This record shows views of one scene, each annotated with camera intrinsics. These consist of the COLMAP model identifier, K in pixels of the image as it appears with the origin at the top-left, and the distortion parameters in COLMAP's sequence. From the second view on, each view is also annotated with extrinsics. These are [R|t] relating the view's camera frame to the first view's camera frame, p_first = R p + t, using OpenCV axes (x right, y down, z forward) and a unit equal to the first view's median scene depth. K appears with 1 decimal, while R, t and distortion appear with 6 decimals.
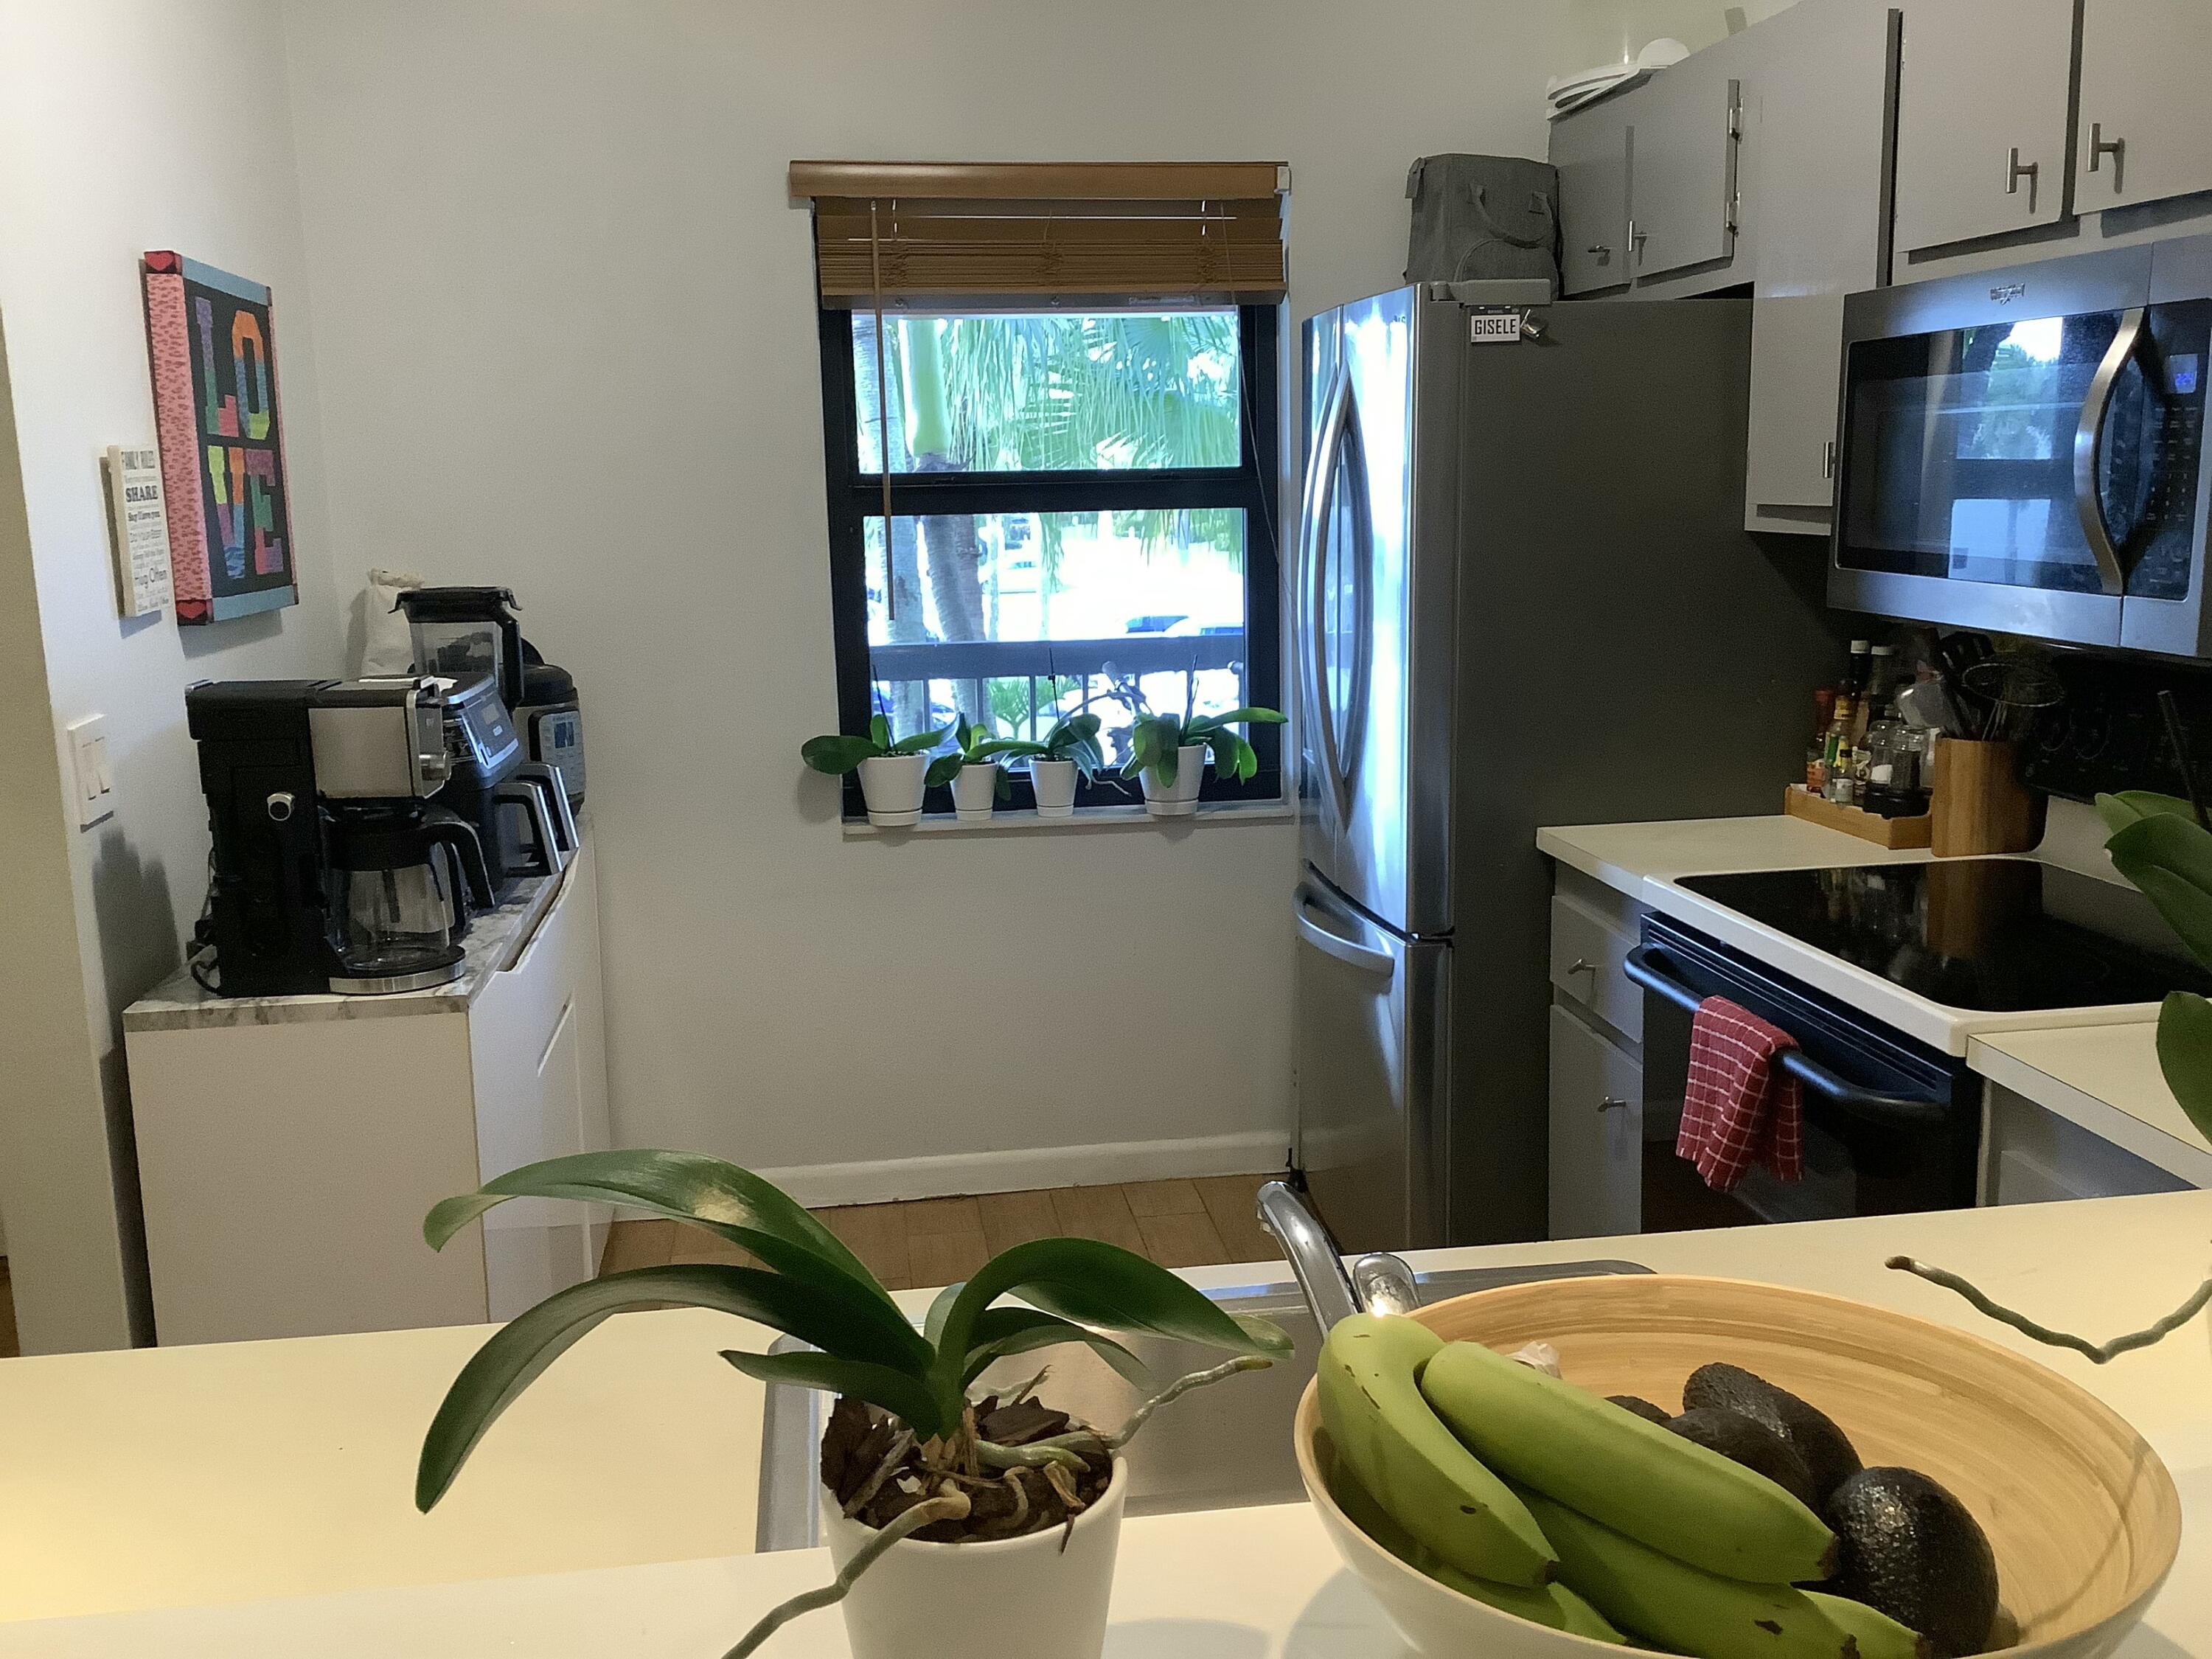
lens RADIAL K [[2008.7, 0, 1113.2], [0, 2008.7, 828.5], [0, 0, 1]] dist [0.108028, -0.175328]
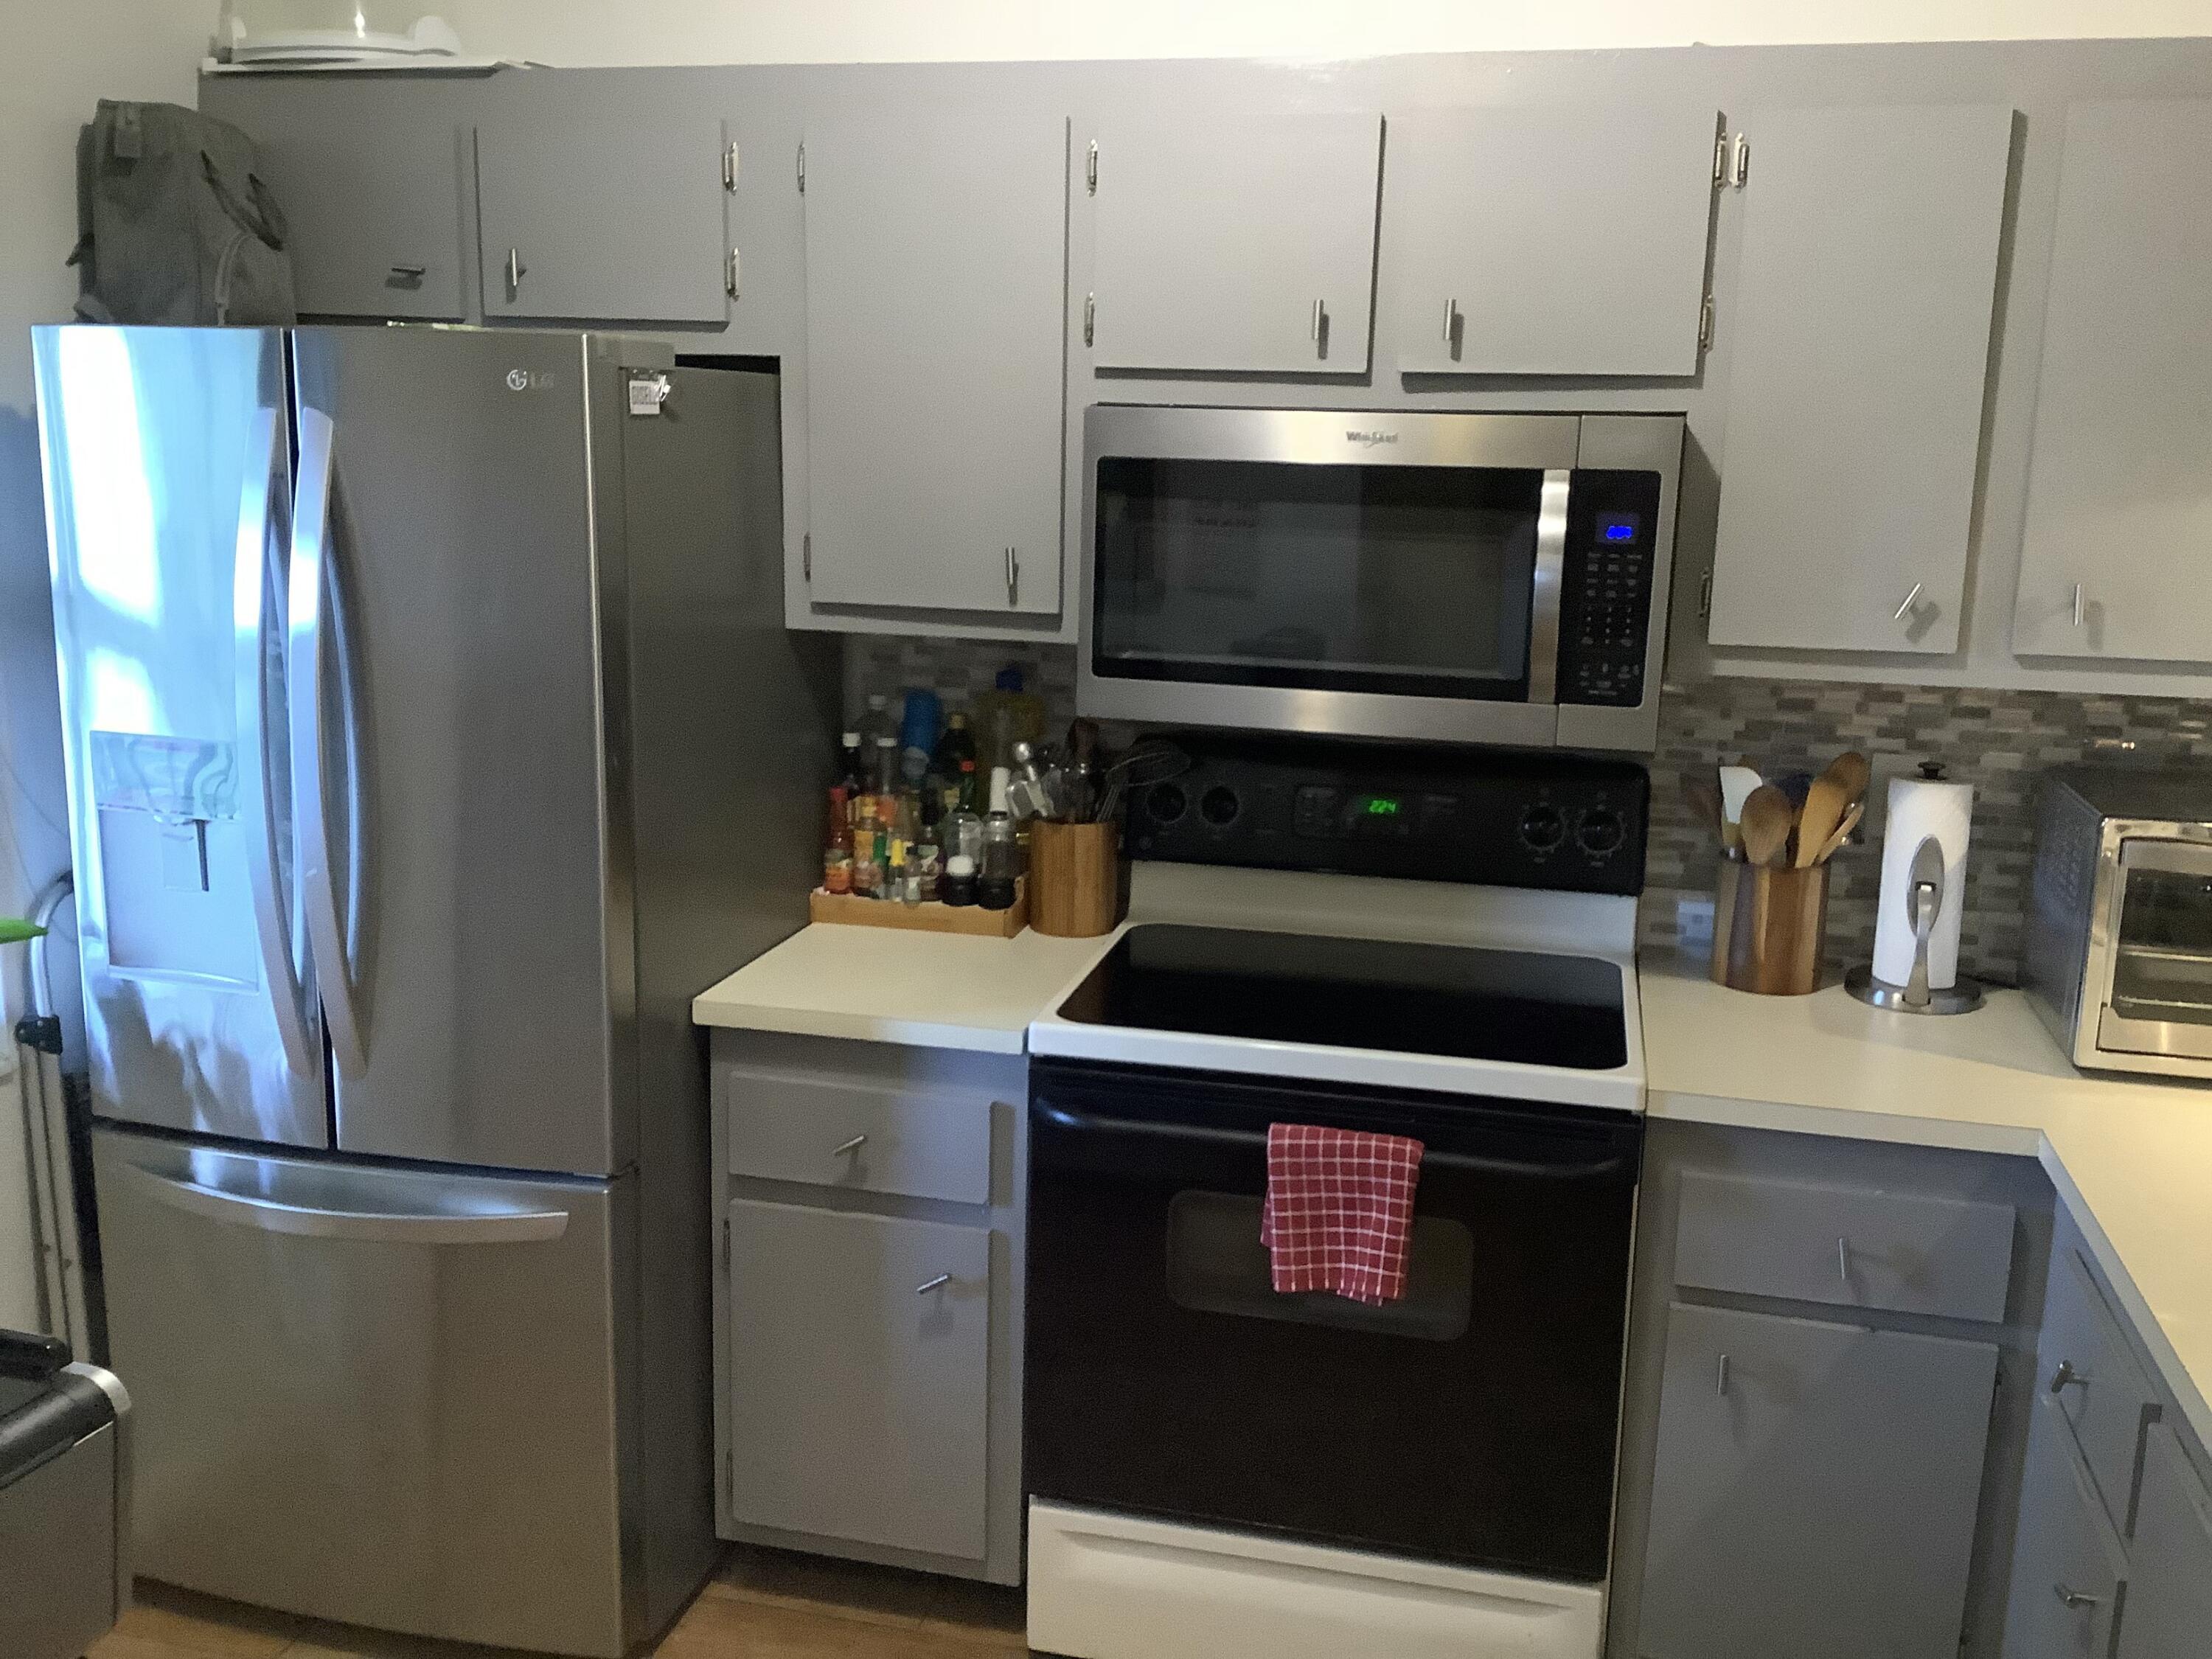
lens RADIAL K [[2008.7, 0, 1110.6], [0, 2008.7, 832.8], [0, 0, 1]] dist [0.108028, -0.175328]
pose [[0.380647, -0.159125, 0.910927, -0.489828], [0.132558, 0.984299, 0.116551, -0.147048], [-0.915170, 0.076386, 0.395764, 0.530160]]
